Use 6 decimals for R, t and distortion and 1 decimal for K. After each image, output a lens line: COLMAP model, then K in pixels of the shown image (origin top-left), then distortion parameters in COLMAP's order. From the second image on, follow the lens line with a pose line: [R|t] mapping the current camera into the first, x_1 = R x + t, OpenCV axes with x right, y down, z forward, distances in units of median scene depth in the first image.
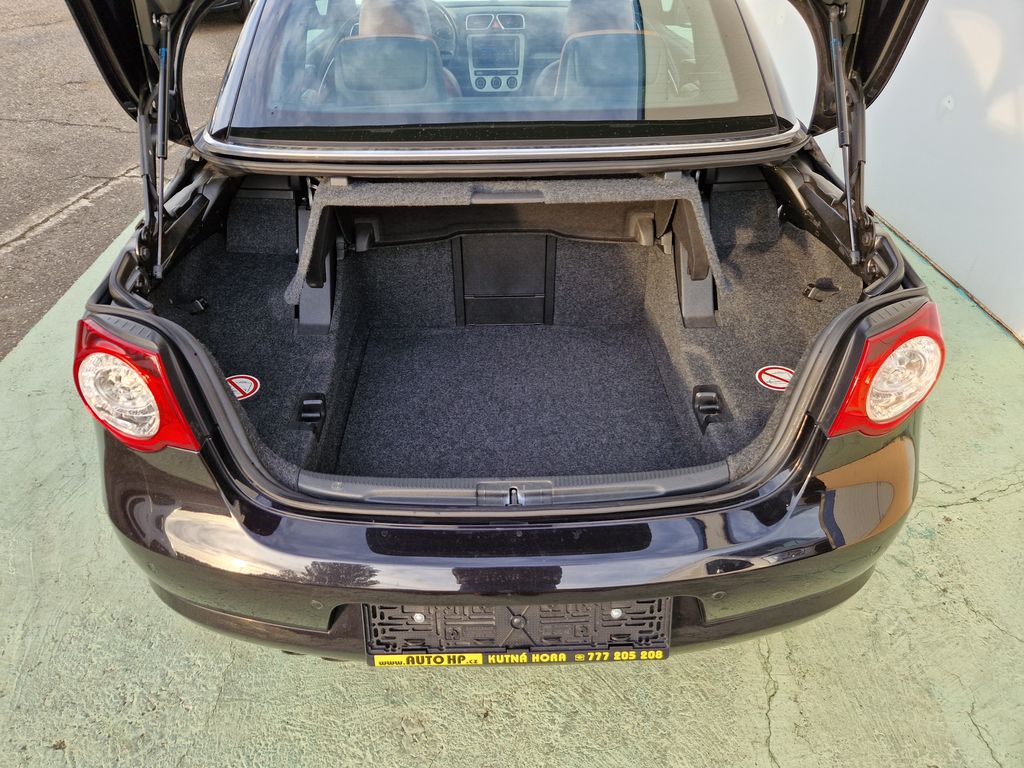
lens RADIAL K [[685.1, 0, 504.7], [0, 685.1, 382.5], [0, 0, 1]] dist [0.036050, -0.030051]
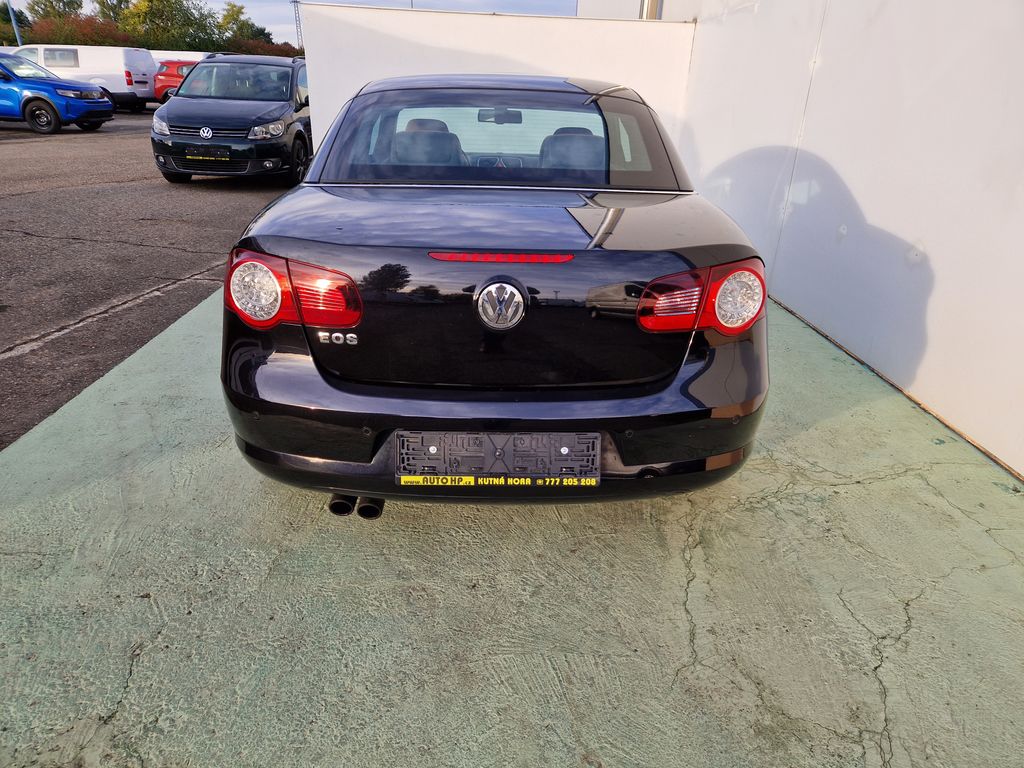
lens RADIAL K [[685.1, 0, 517.6], [0, 685.1, 386.8], [0, 0, 1]] dist [0.036050, -0.030051]
pose [[0.999428, 0.029743, 0.016124, 0.023586], [-0.025013, 0.970496, -0.239816, 0.420985], [-0.022781, 0.239275, 0.970684, -0.361969]]
